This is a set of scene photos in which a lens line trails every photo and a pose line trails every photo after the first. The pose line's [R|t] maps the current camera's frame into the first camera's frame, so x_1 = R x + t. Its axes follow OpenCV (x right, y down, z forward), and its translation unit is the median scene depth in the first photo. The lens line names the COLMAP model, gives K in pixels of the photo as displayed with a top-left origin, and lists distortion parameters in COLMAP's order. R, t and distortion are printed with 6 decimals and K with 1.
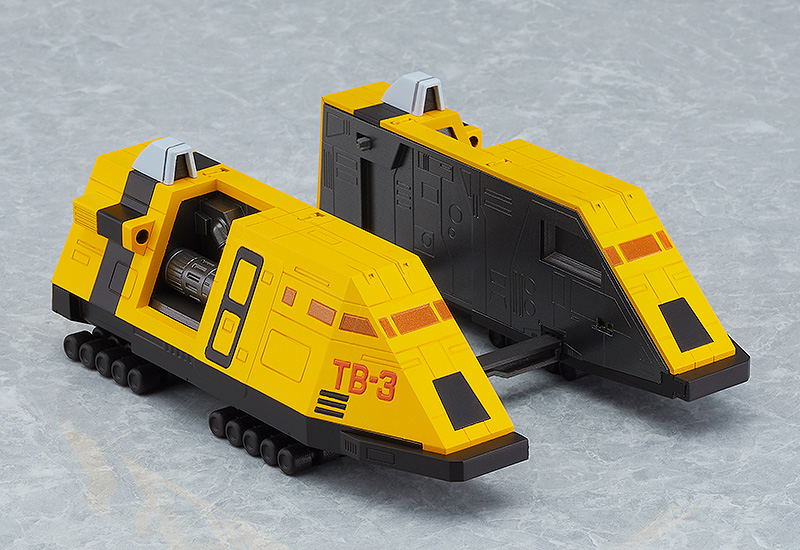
lens RADIAL K [[3530.8, 0, 400.0], [0, 3530.8, 275.0], [0, 0, 1]] dist [-0.121148, 3.255502]
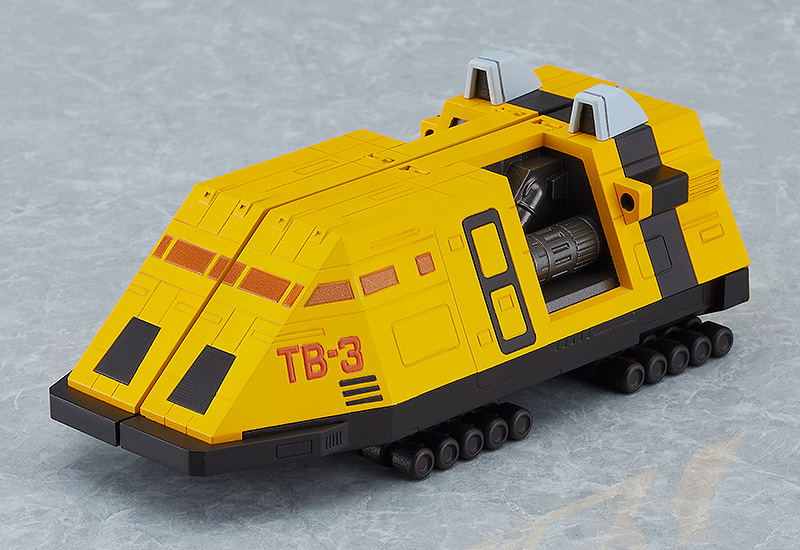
lens RADIAL K [[3626.1, 0, 400.0], [0, 3626.1, 275.0], [0, 0, 1]] dist [-0.071212, 0.241916]
pose [[0.999688, 0.006710, 0.024050, 0.006053], [-0.006415, 0.999903, -0.012333, 0.006255], [-0.024130, 0.012175, 0.999635, 0.130083]]
